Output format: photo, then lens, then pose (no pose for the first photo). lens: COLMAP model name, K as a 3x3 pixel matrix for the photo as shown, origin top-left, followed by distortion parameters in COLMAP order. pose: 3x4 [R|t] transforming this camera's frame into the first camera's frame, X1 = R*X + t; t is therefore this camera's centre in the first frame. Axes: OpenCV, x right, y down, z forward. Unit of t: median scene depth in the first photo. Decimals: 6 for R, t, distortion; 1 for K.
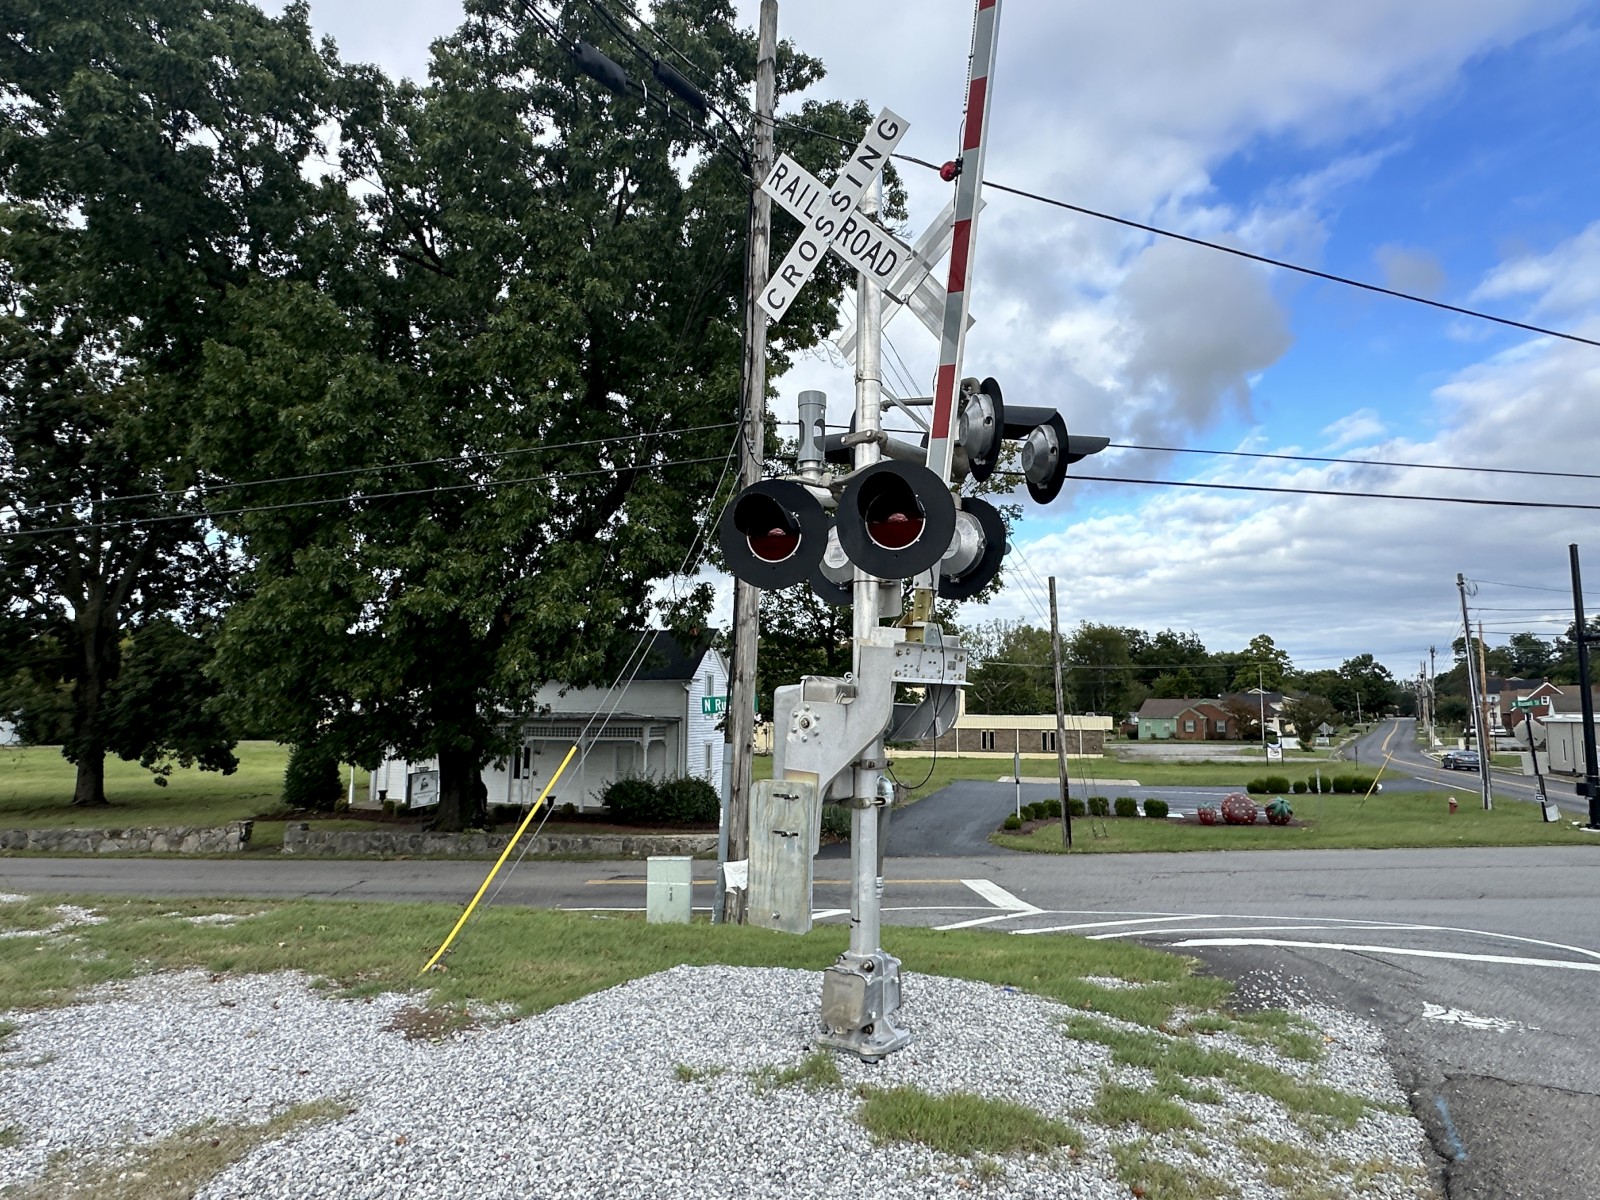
lens RADIAL K [[936.5, 0, 801.5], [0, 936.5, 612.3], [0, 0, 1]] dist [0.000231, -0.002117]
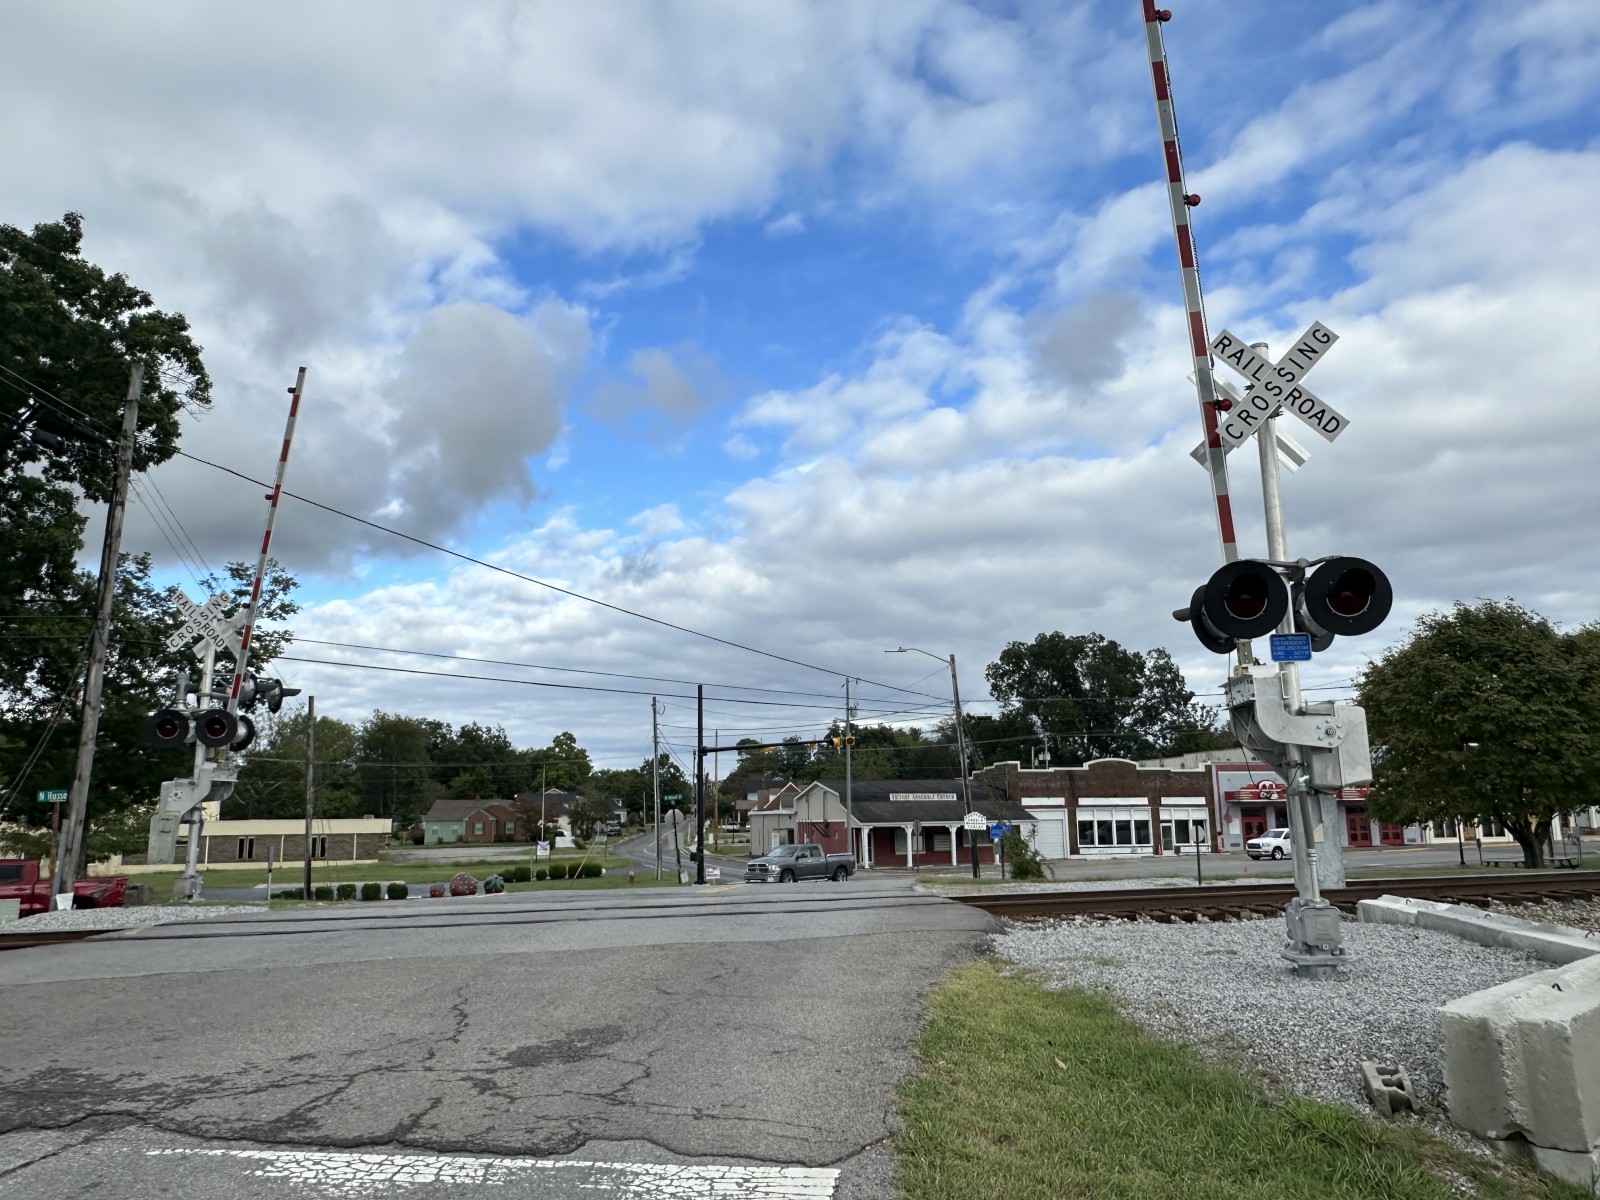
lens RADIAL K [[1130.3, 0, 791.7], [0, 1130.3, 607.8], [0, 0, 1]] dist [-0.001477, -0.005176]
pose [[0.804231, 0.089973, 0.587467, -0.018887], [-0.043759, 0.994756, -0.092447, -0.007283], [-0.592704, 0.048641, 0.803950, -0.099374]]
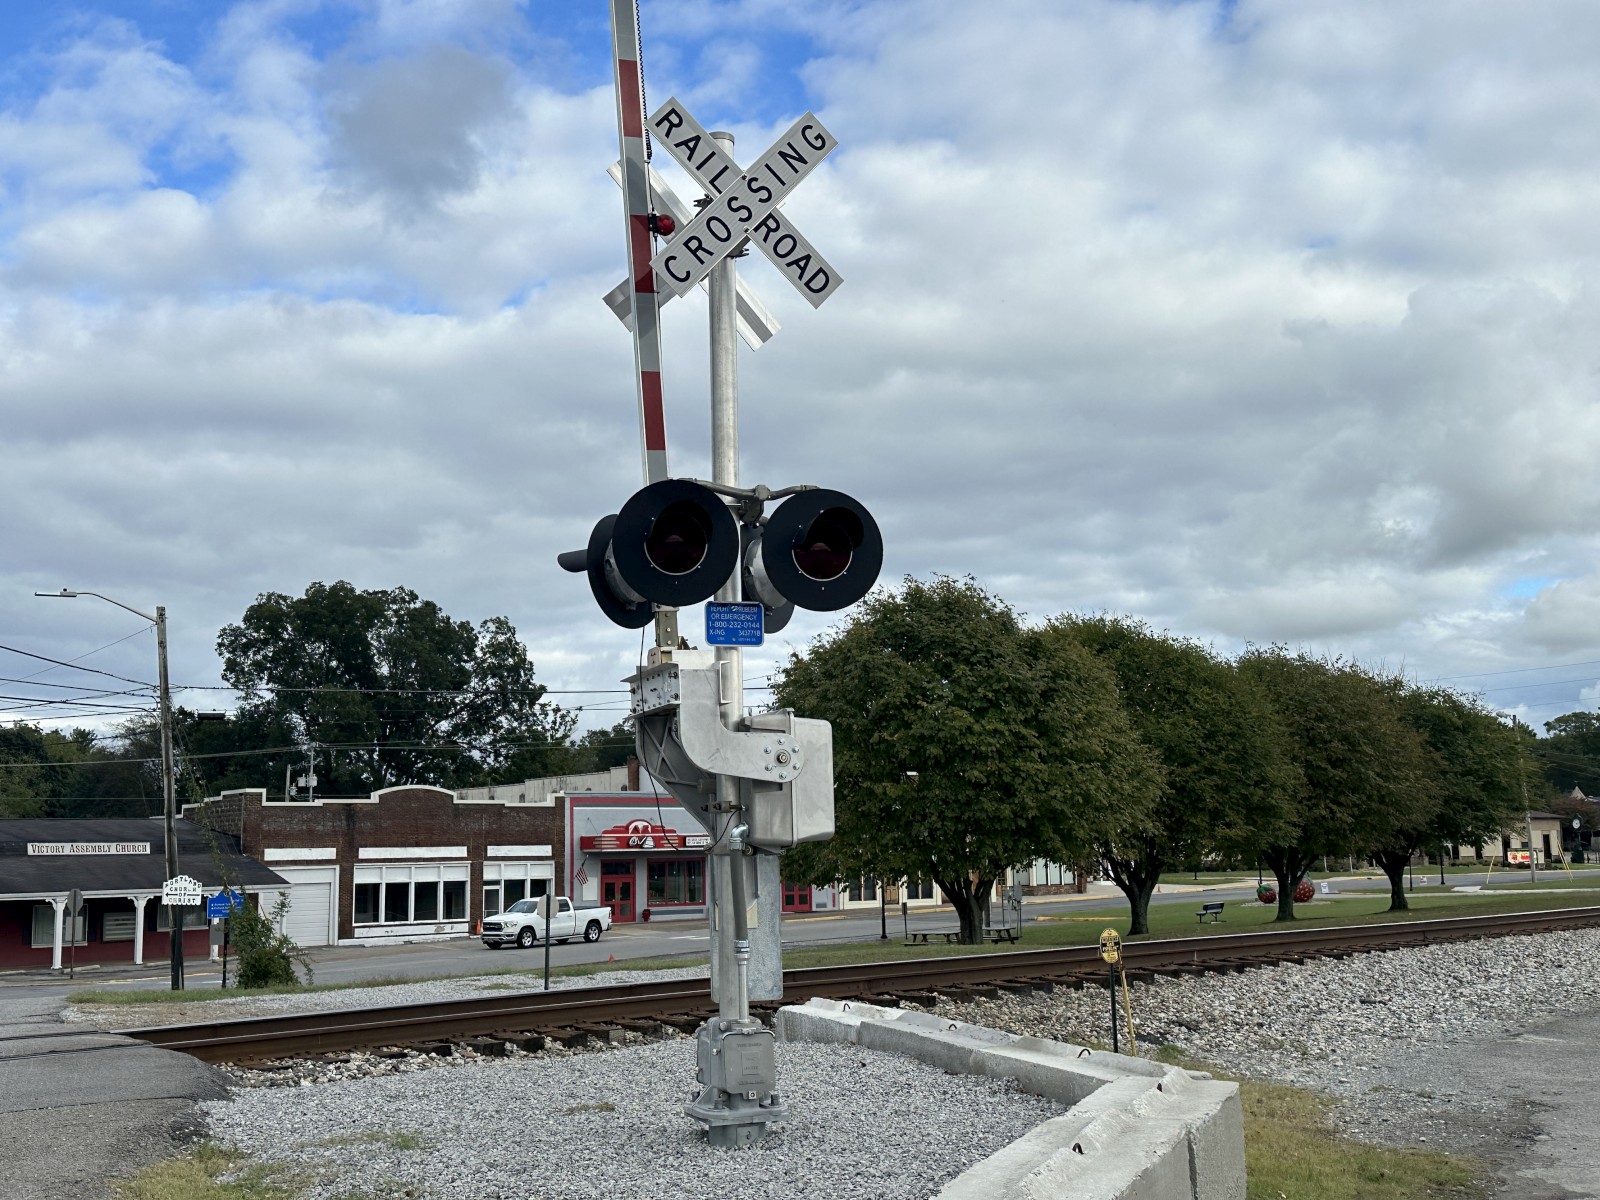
lens RADIAL K [[1779.8, 0, 789.0], [0, 1779.8, 614.8], [0, 0, 1]] dist [0.180919, -0.401927]
pose [[0.439450, 0.105722, 0.892024, -0.015211], [-0.072708, 0.993978, -0.081986, -0.007393], [-0.895320, -0.028829, 0.444490, -0.095327]]
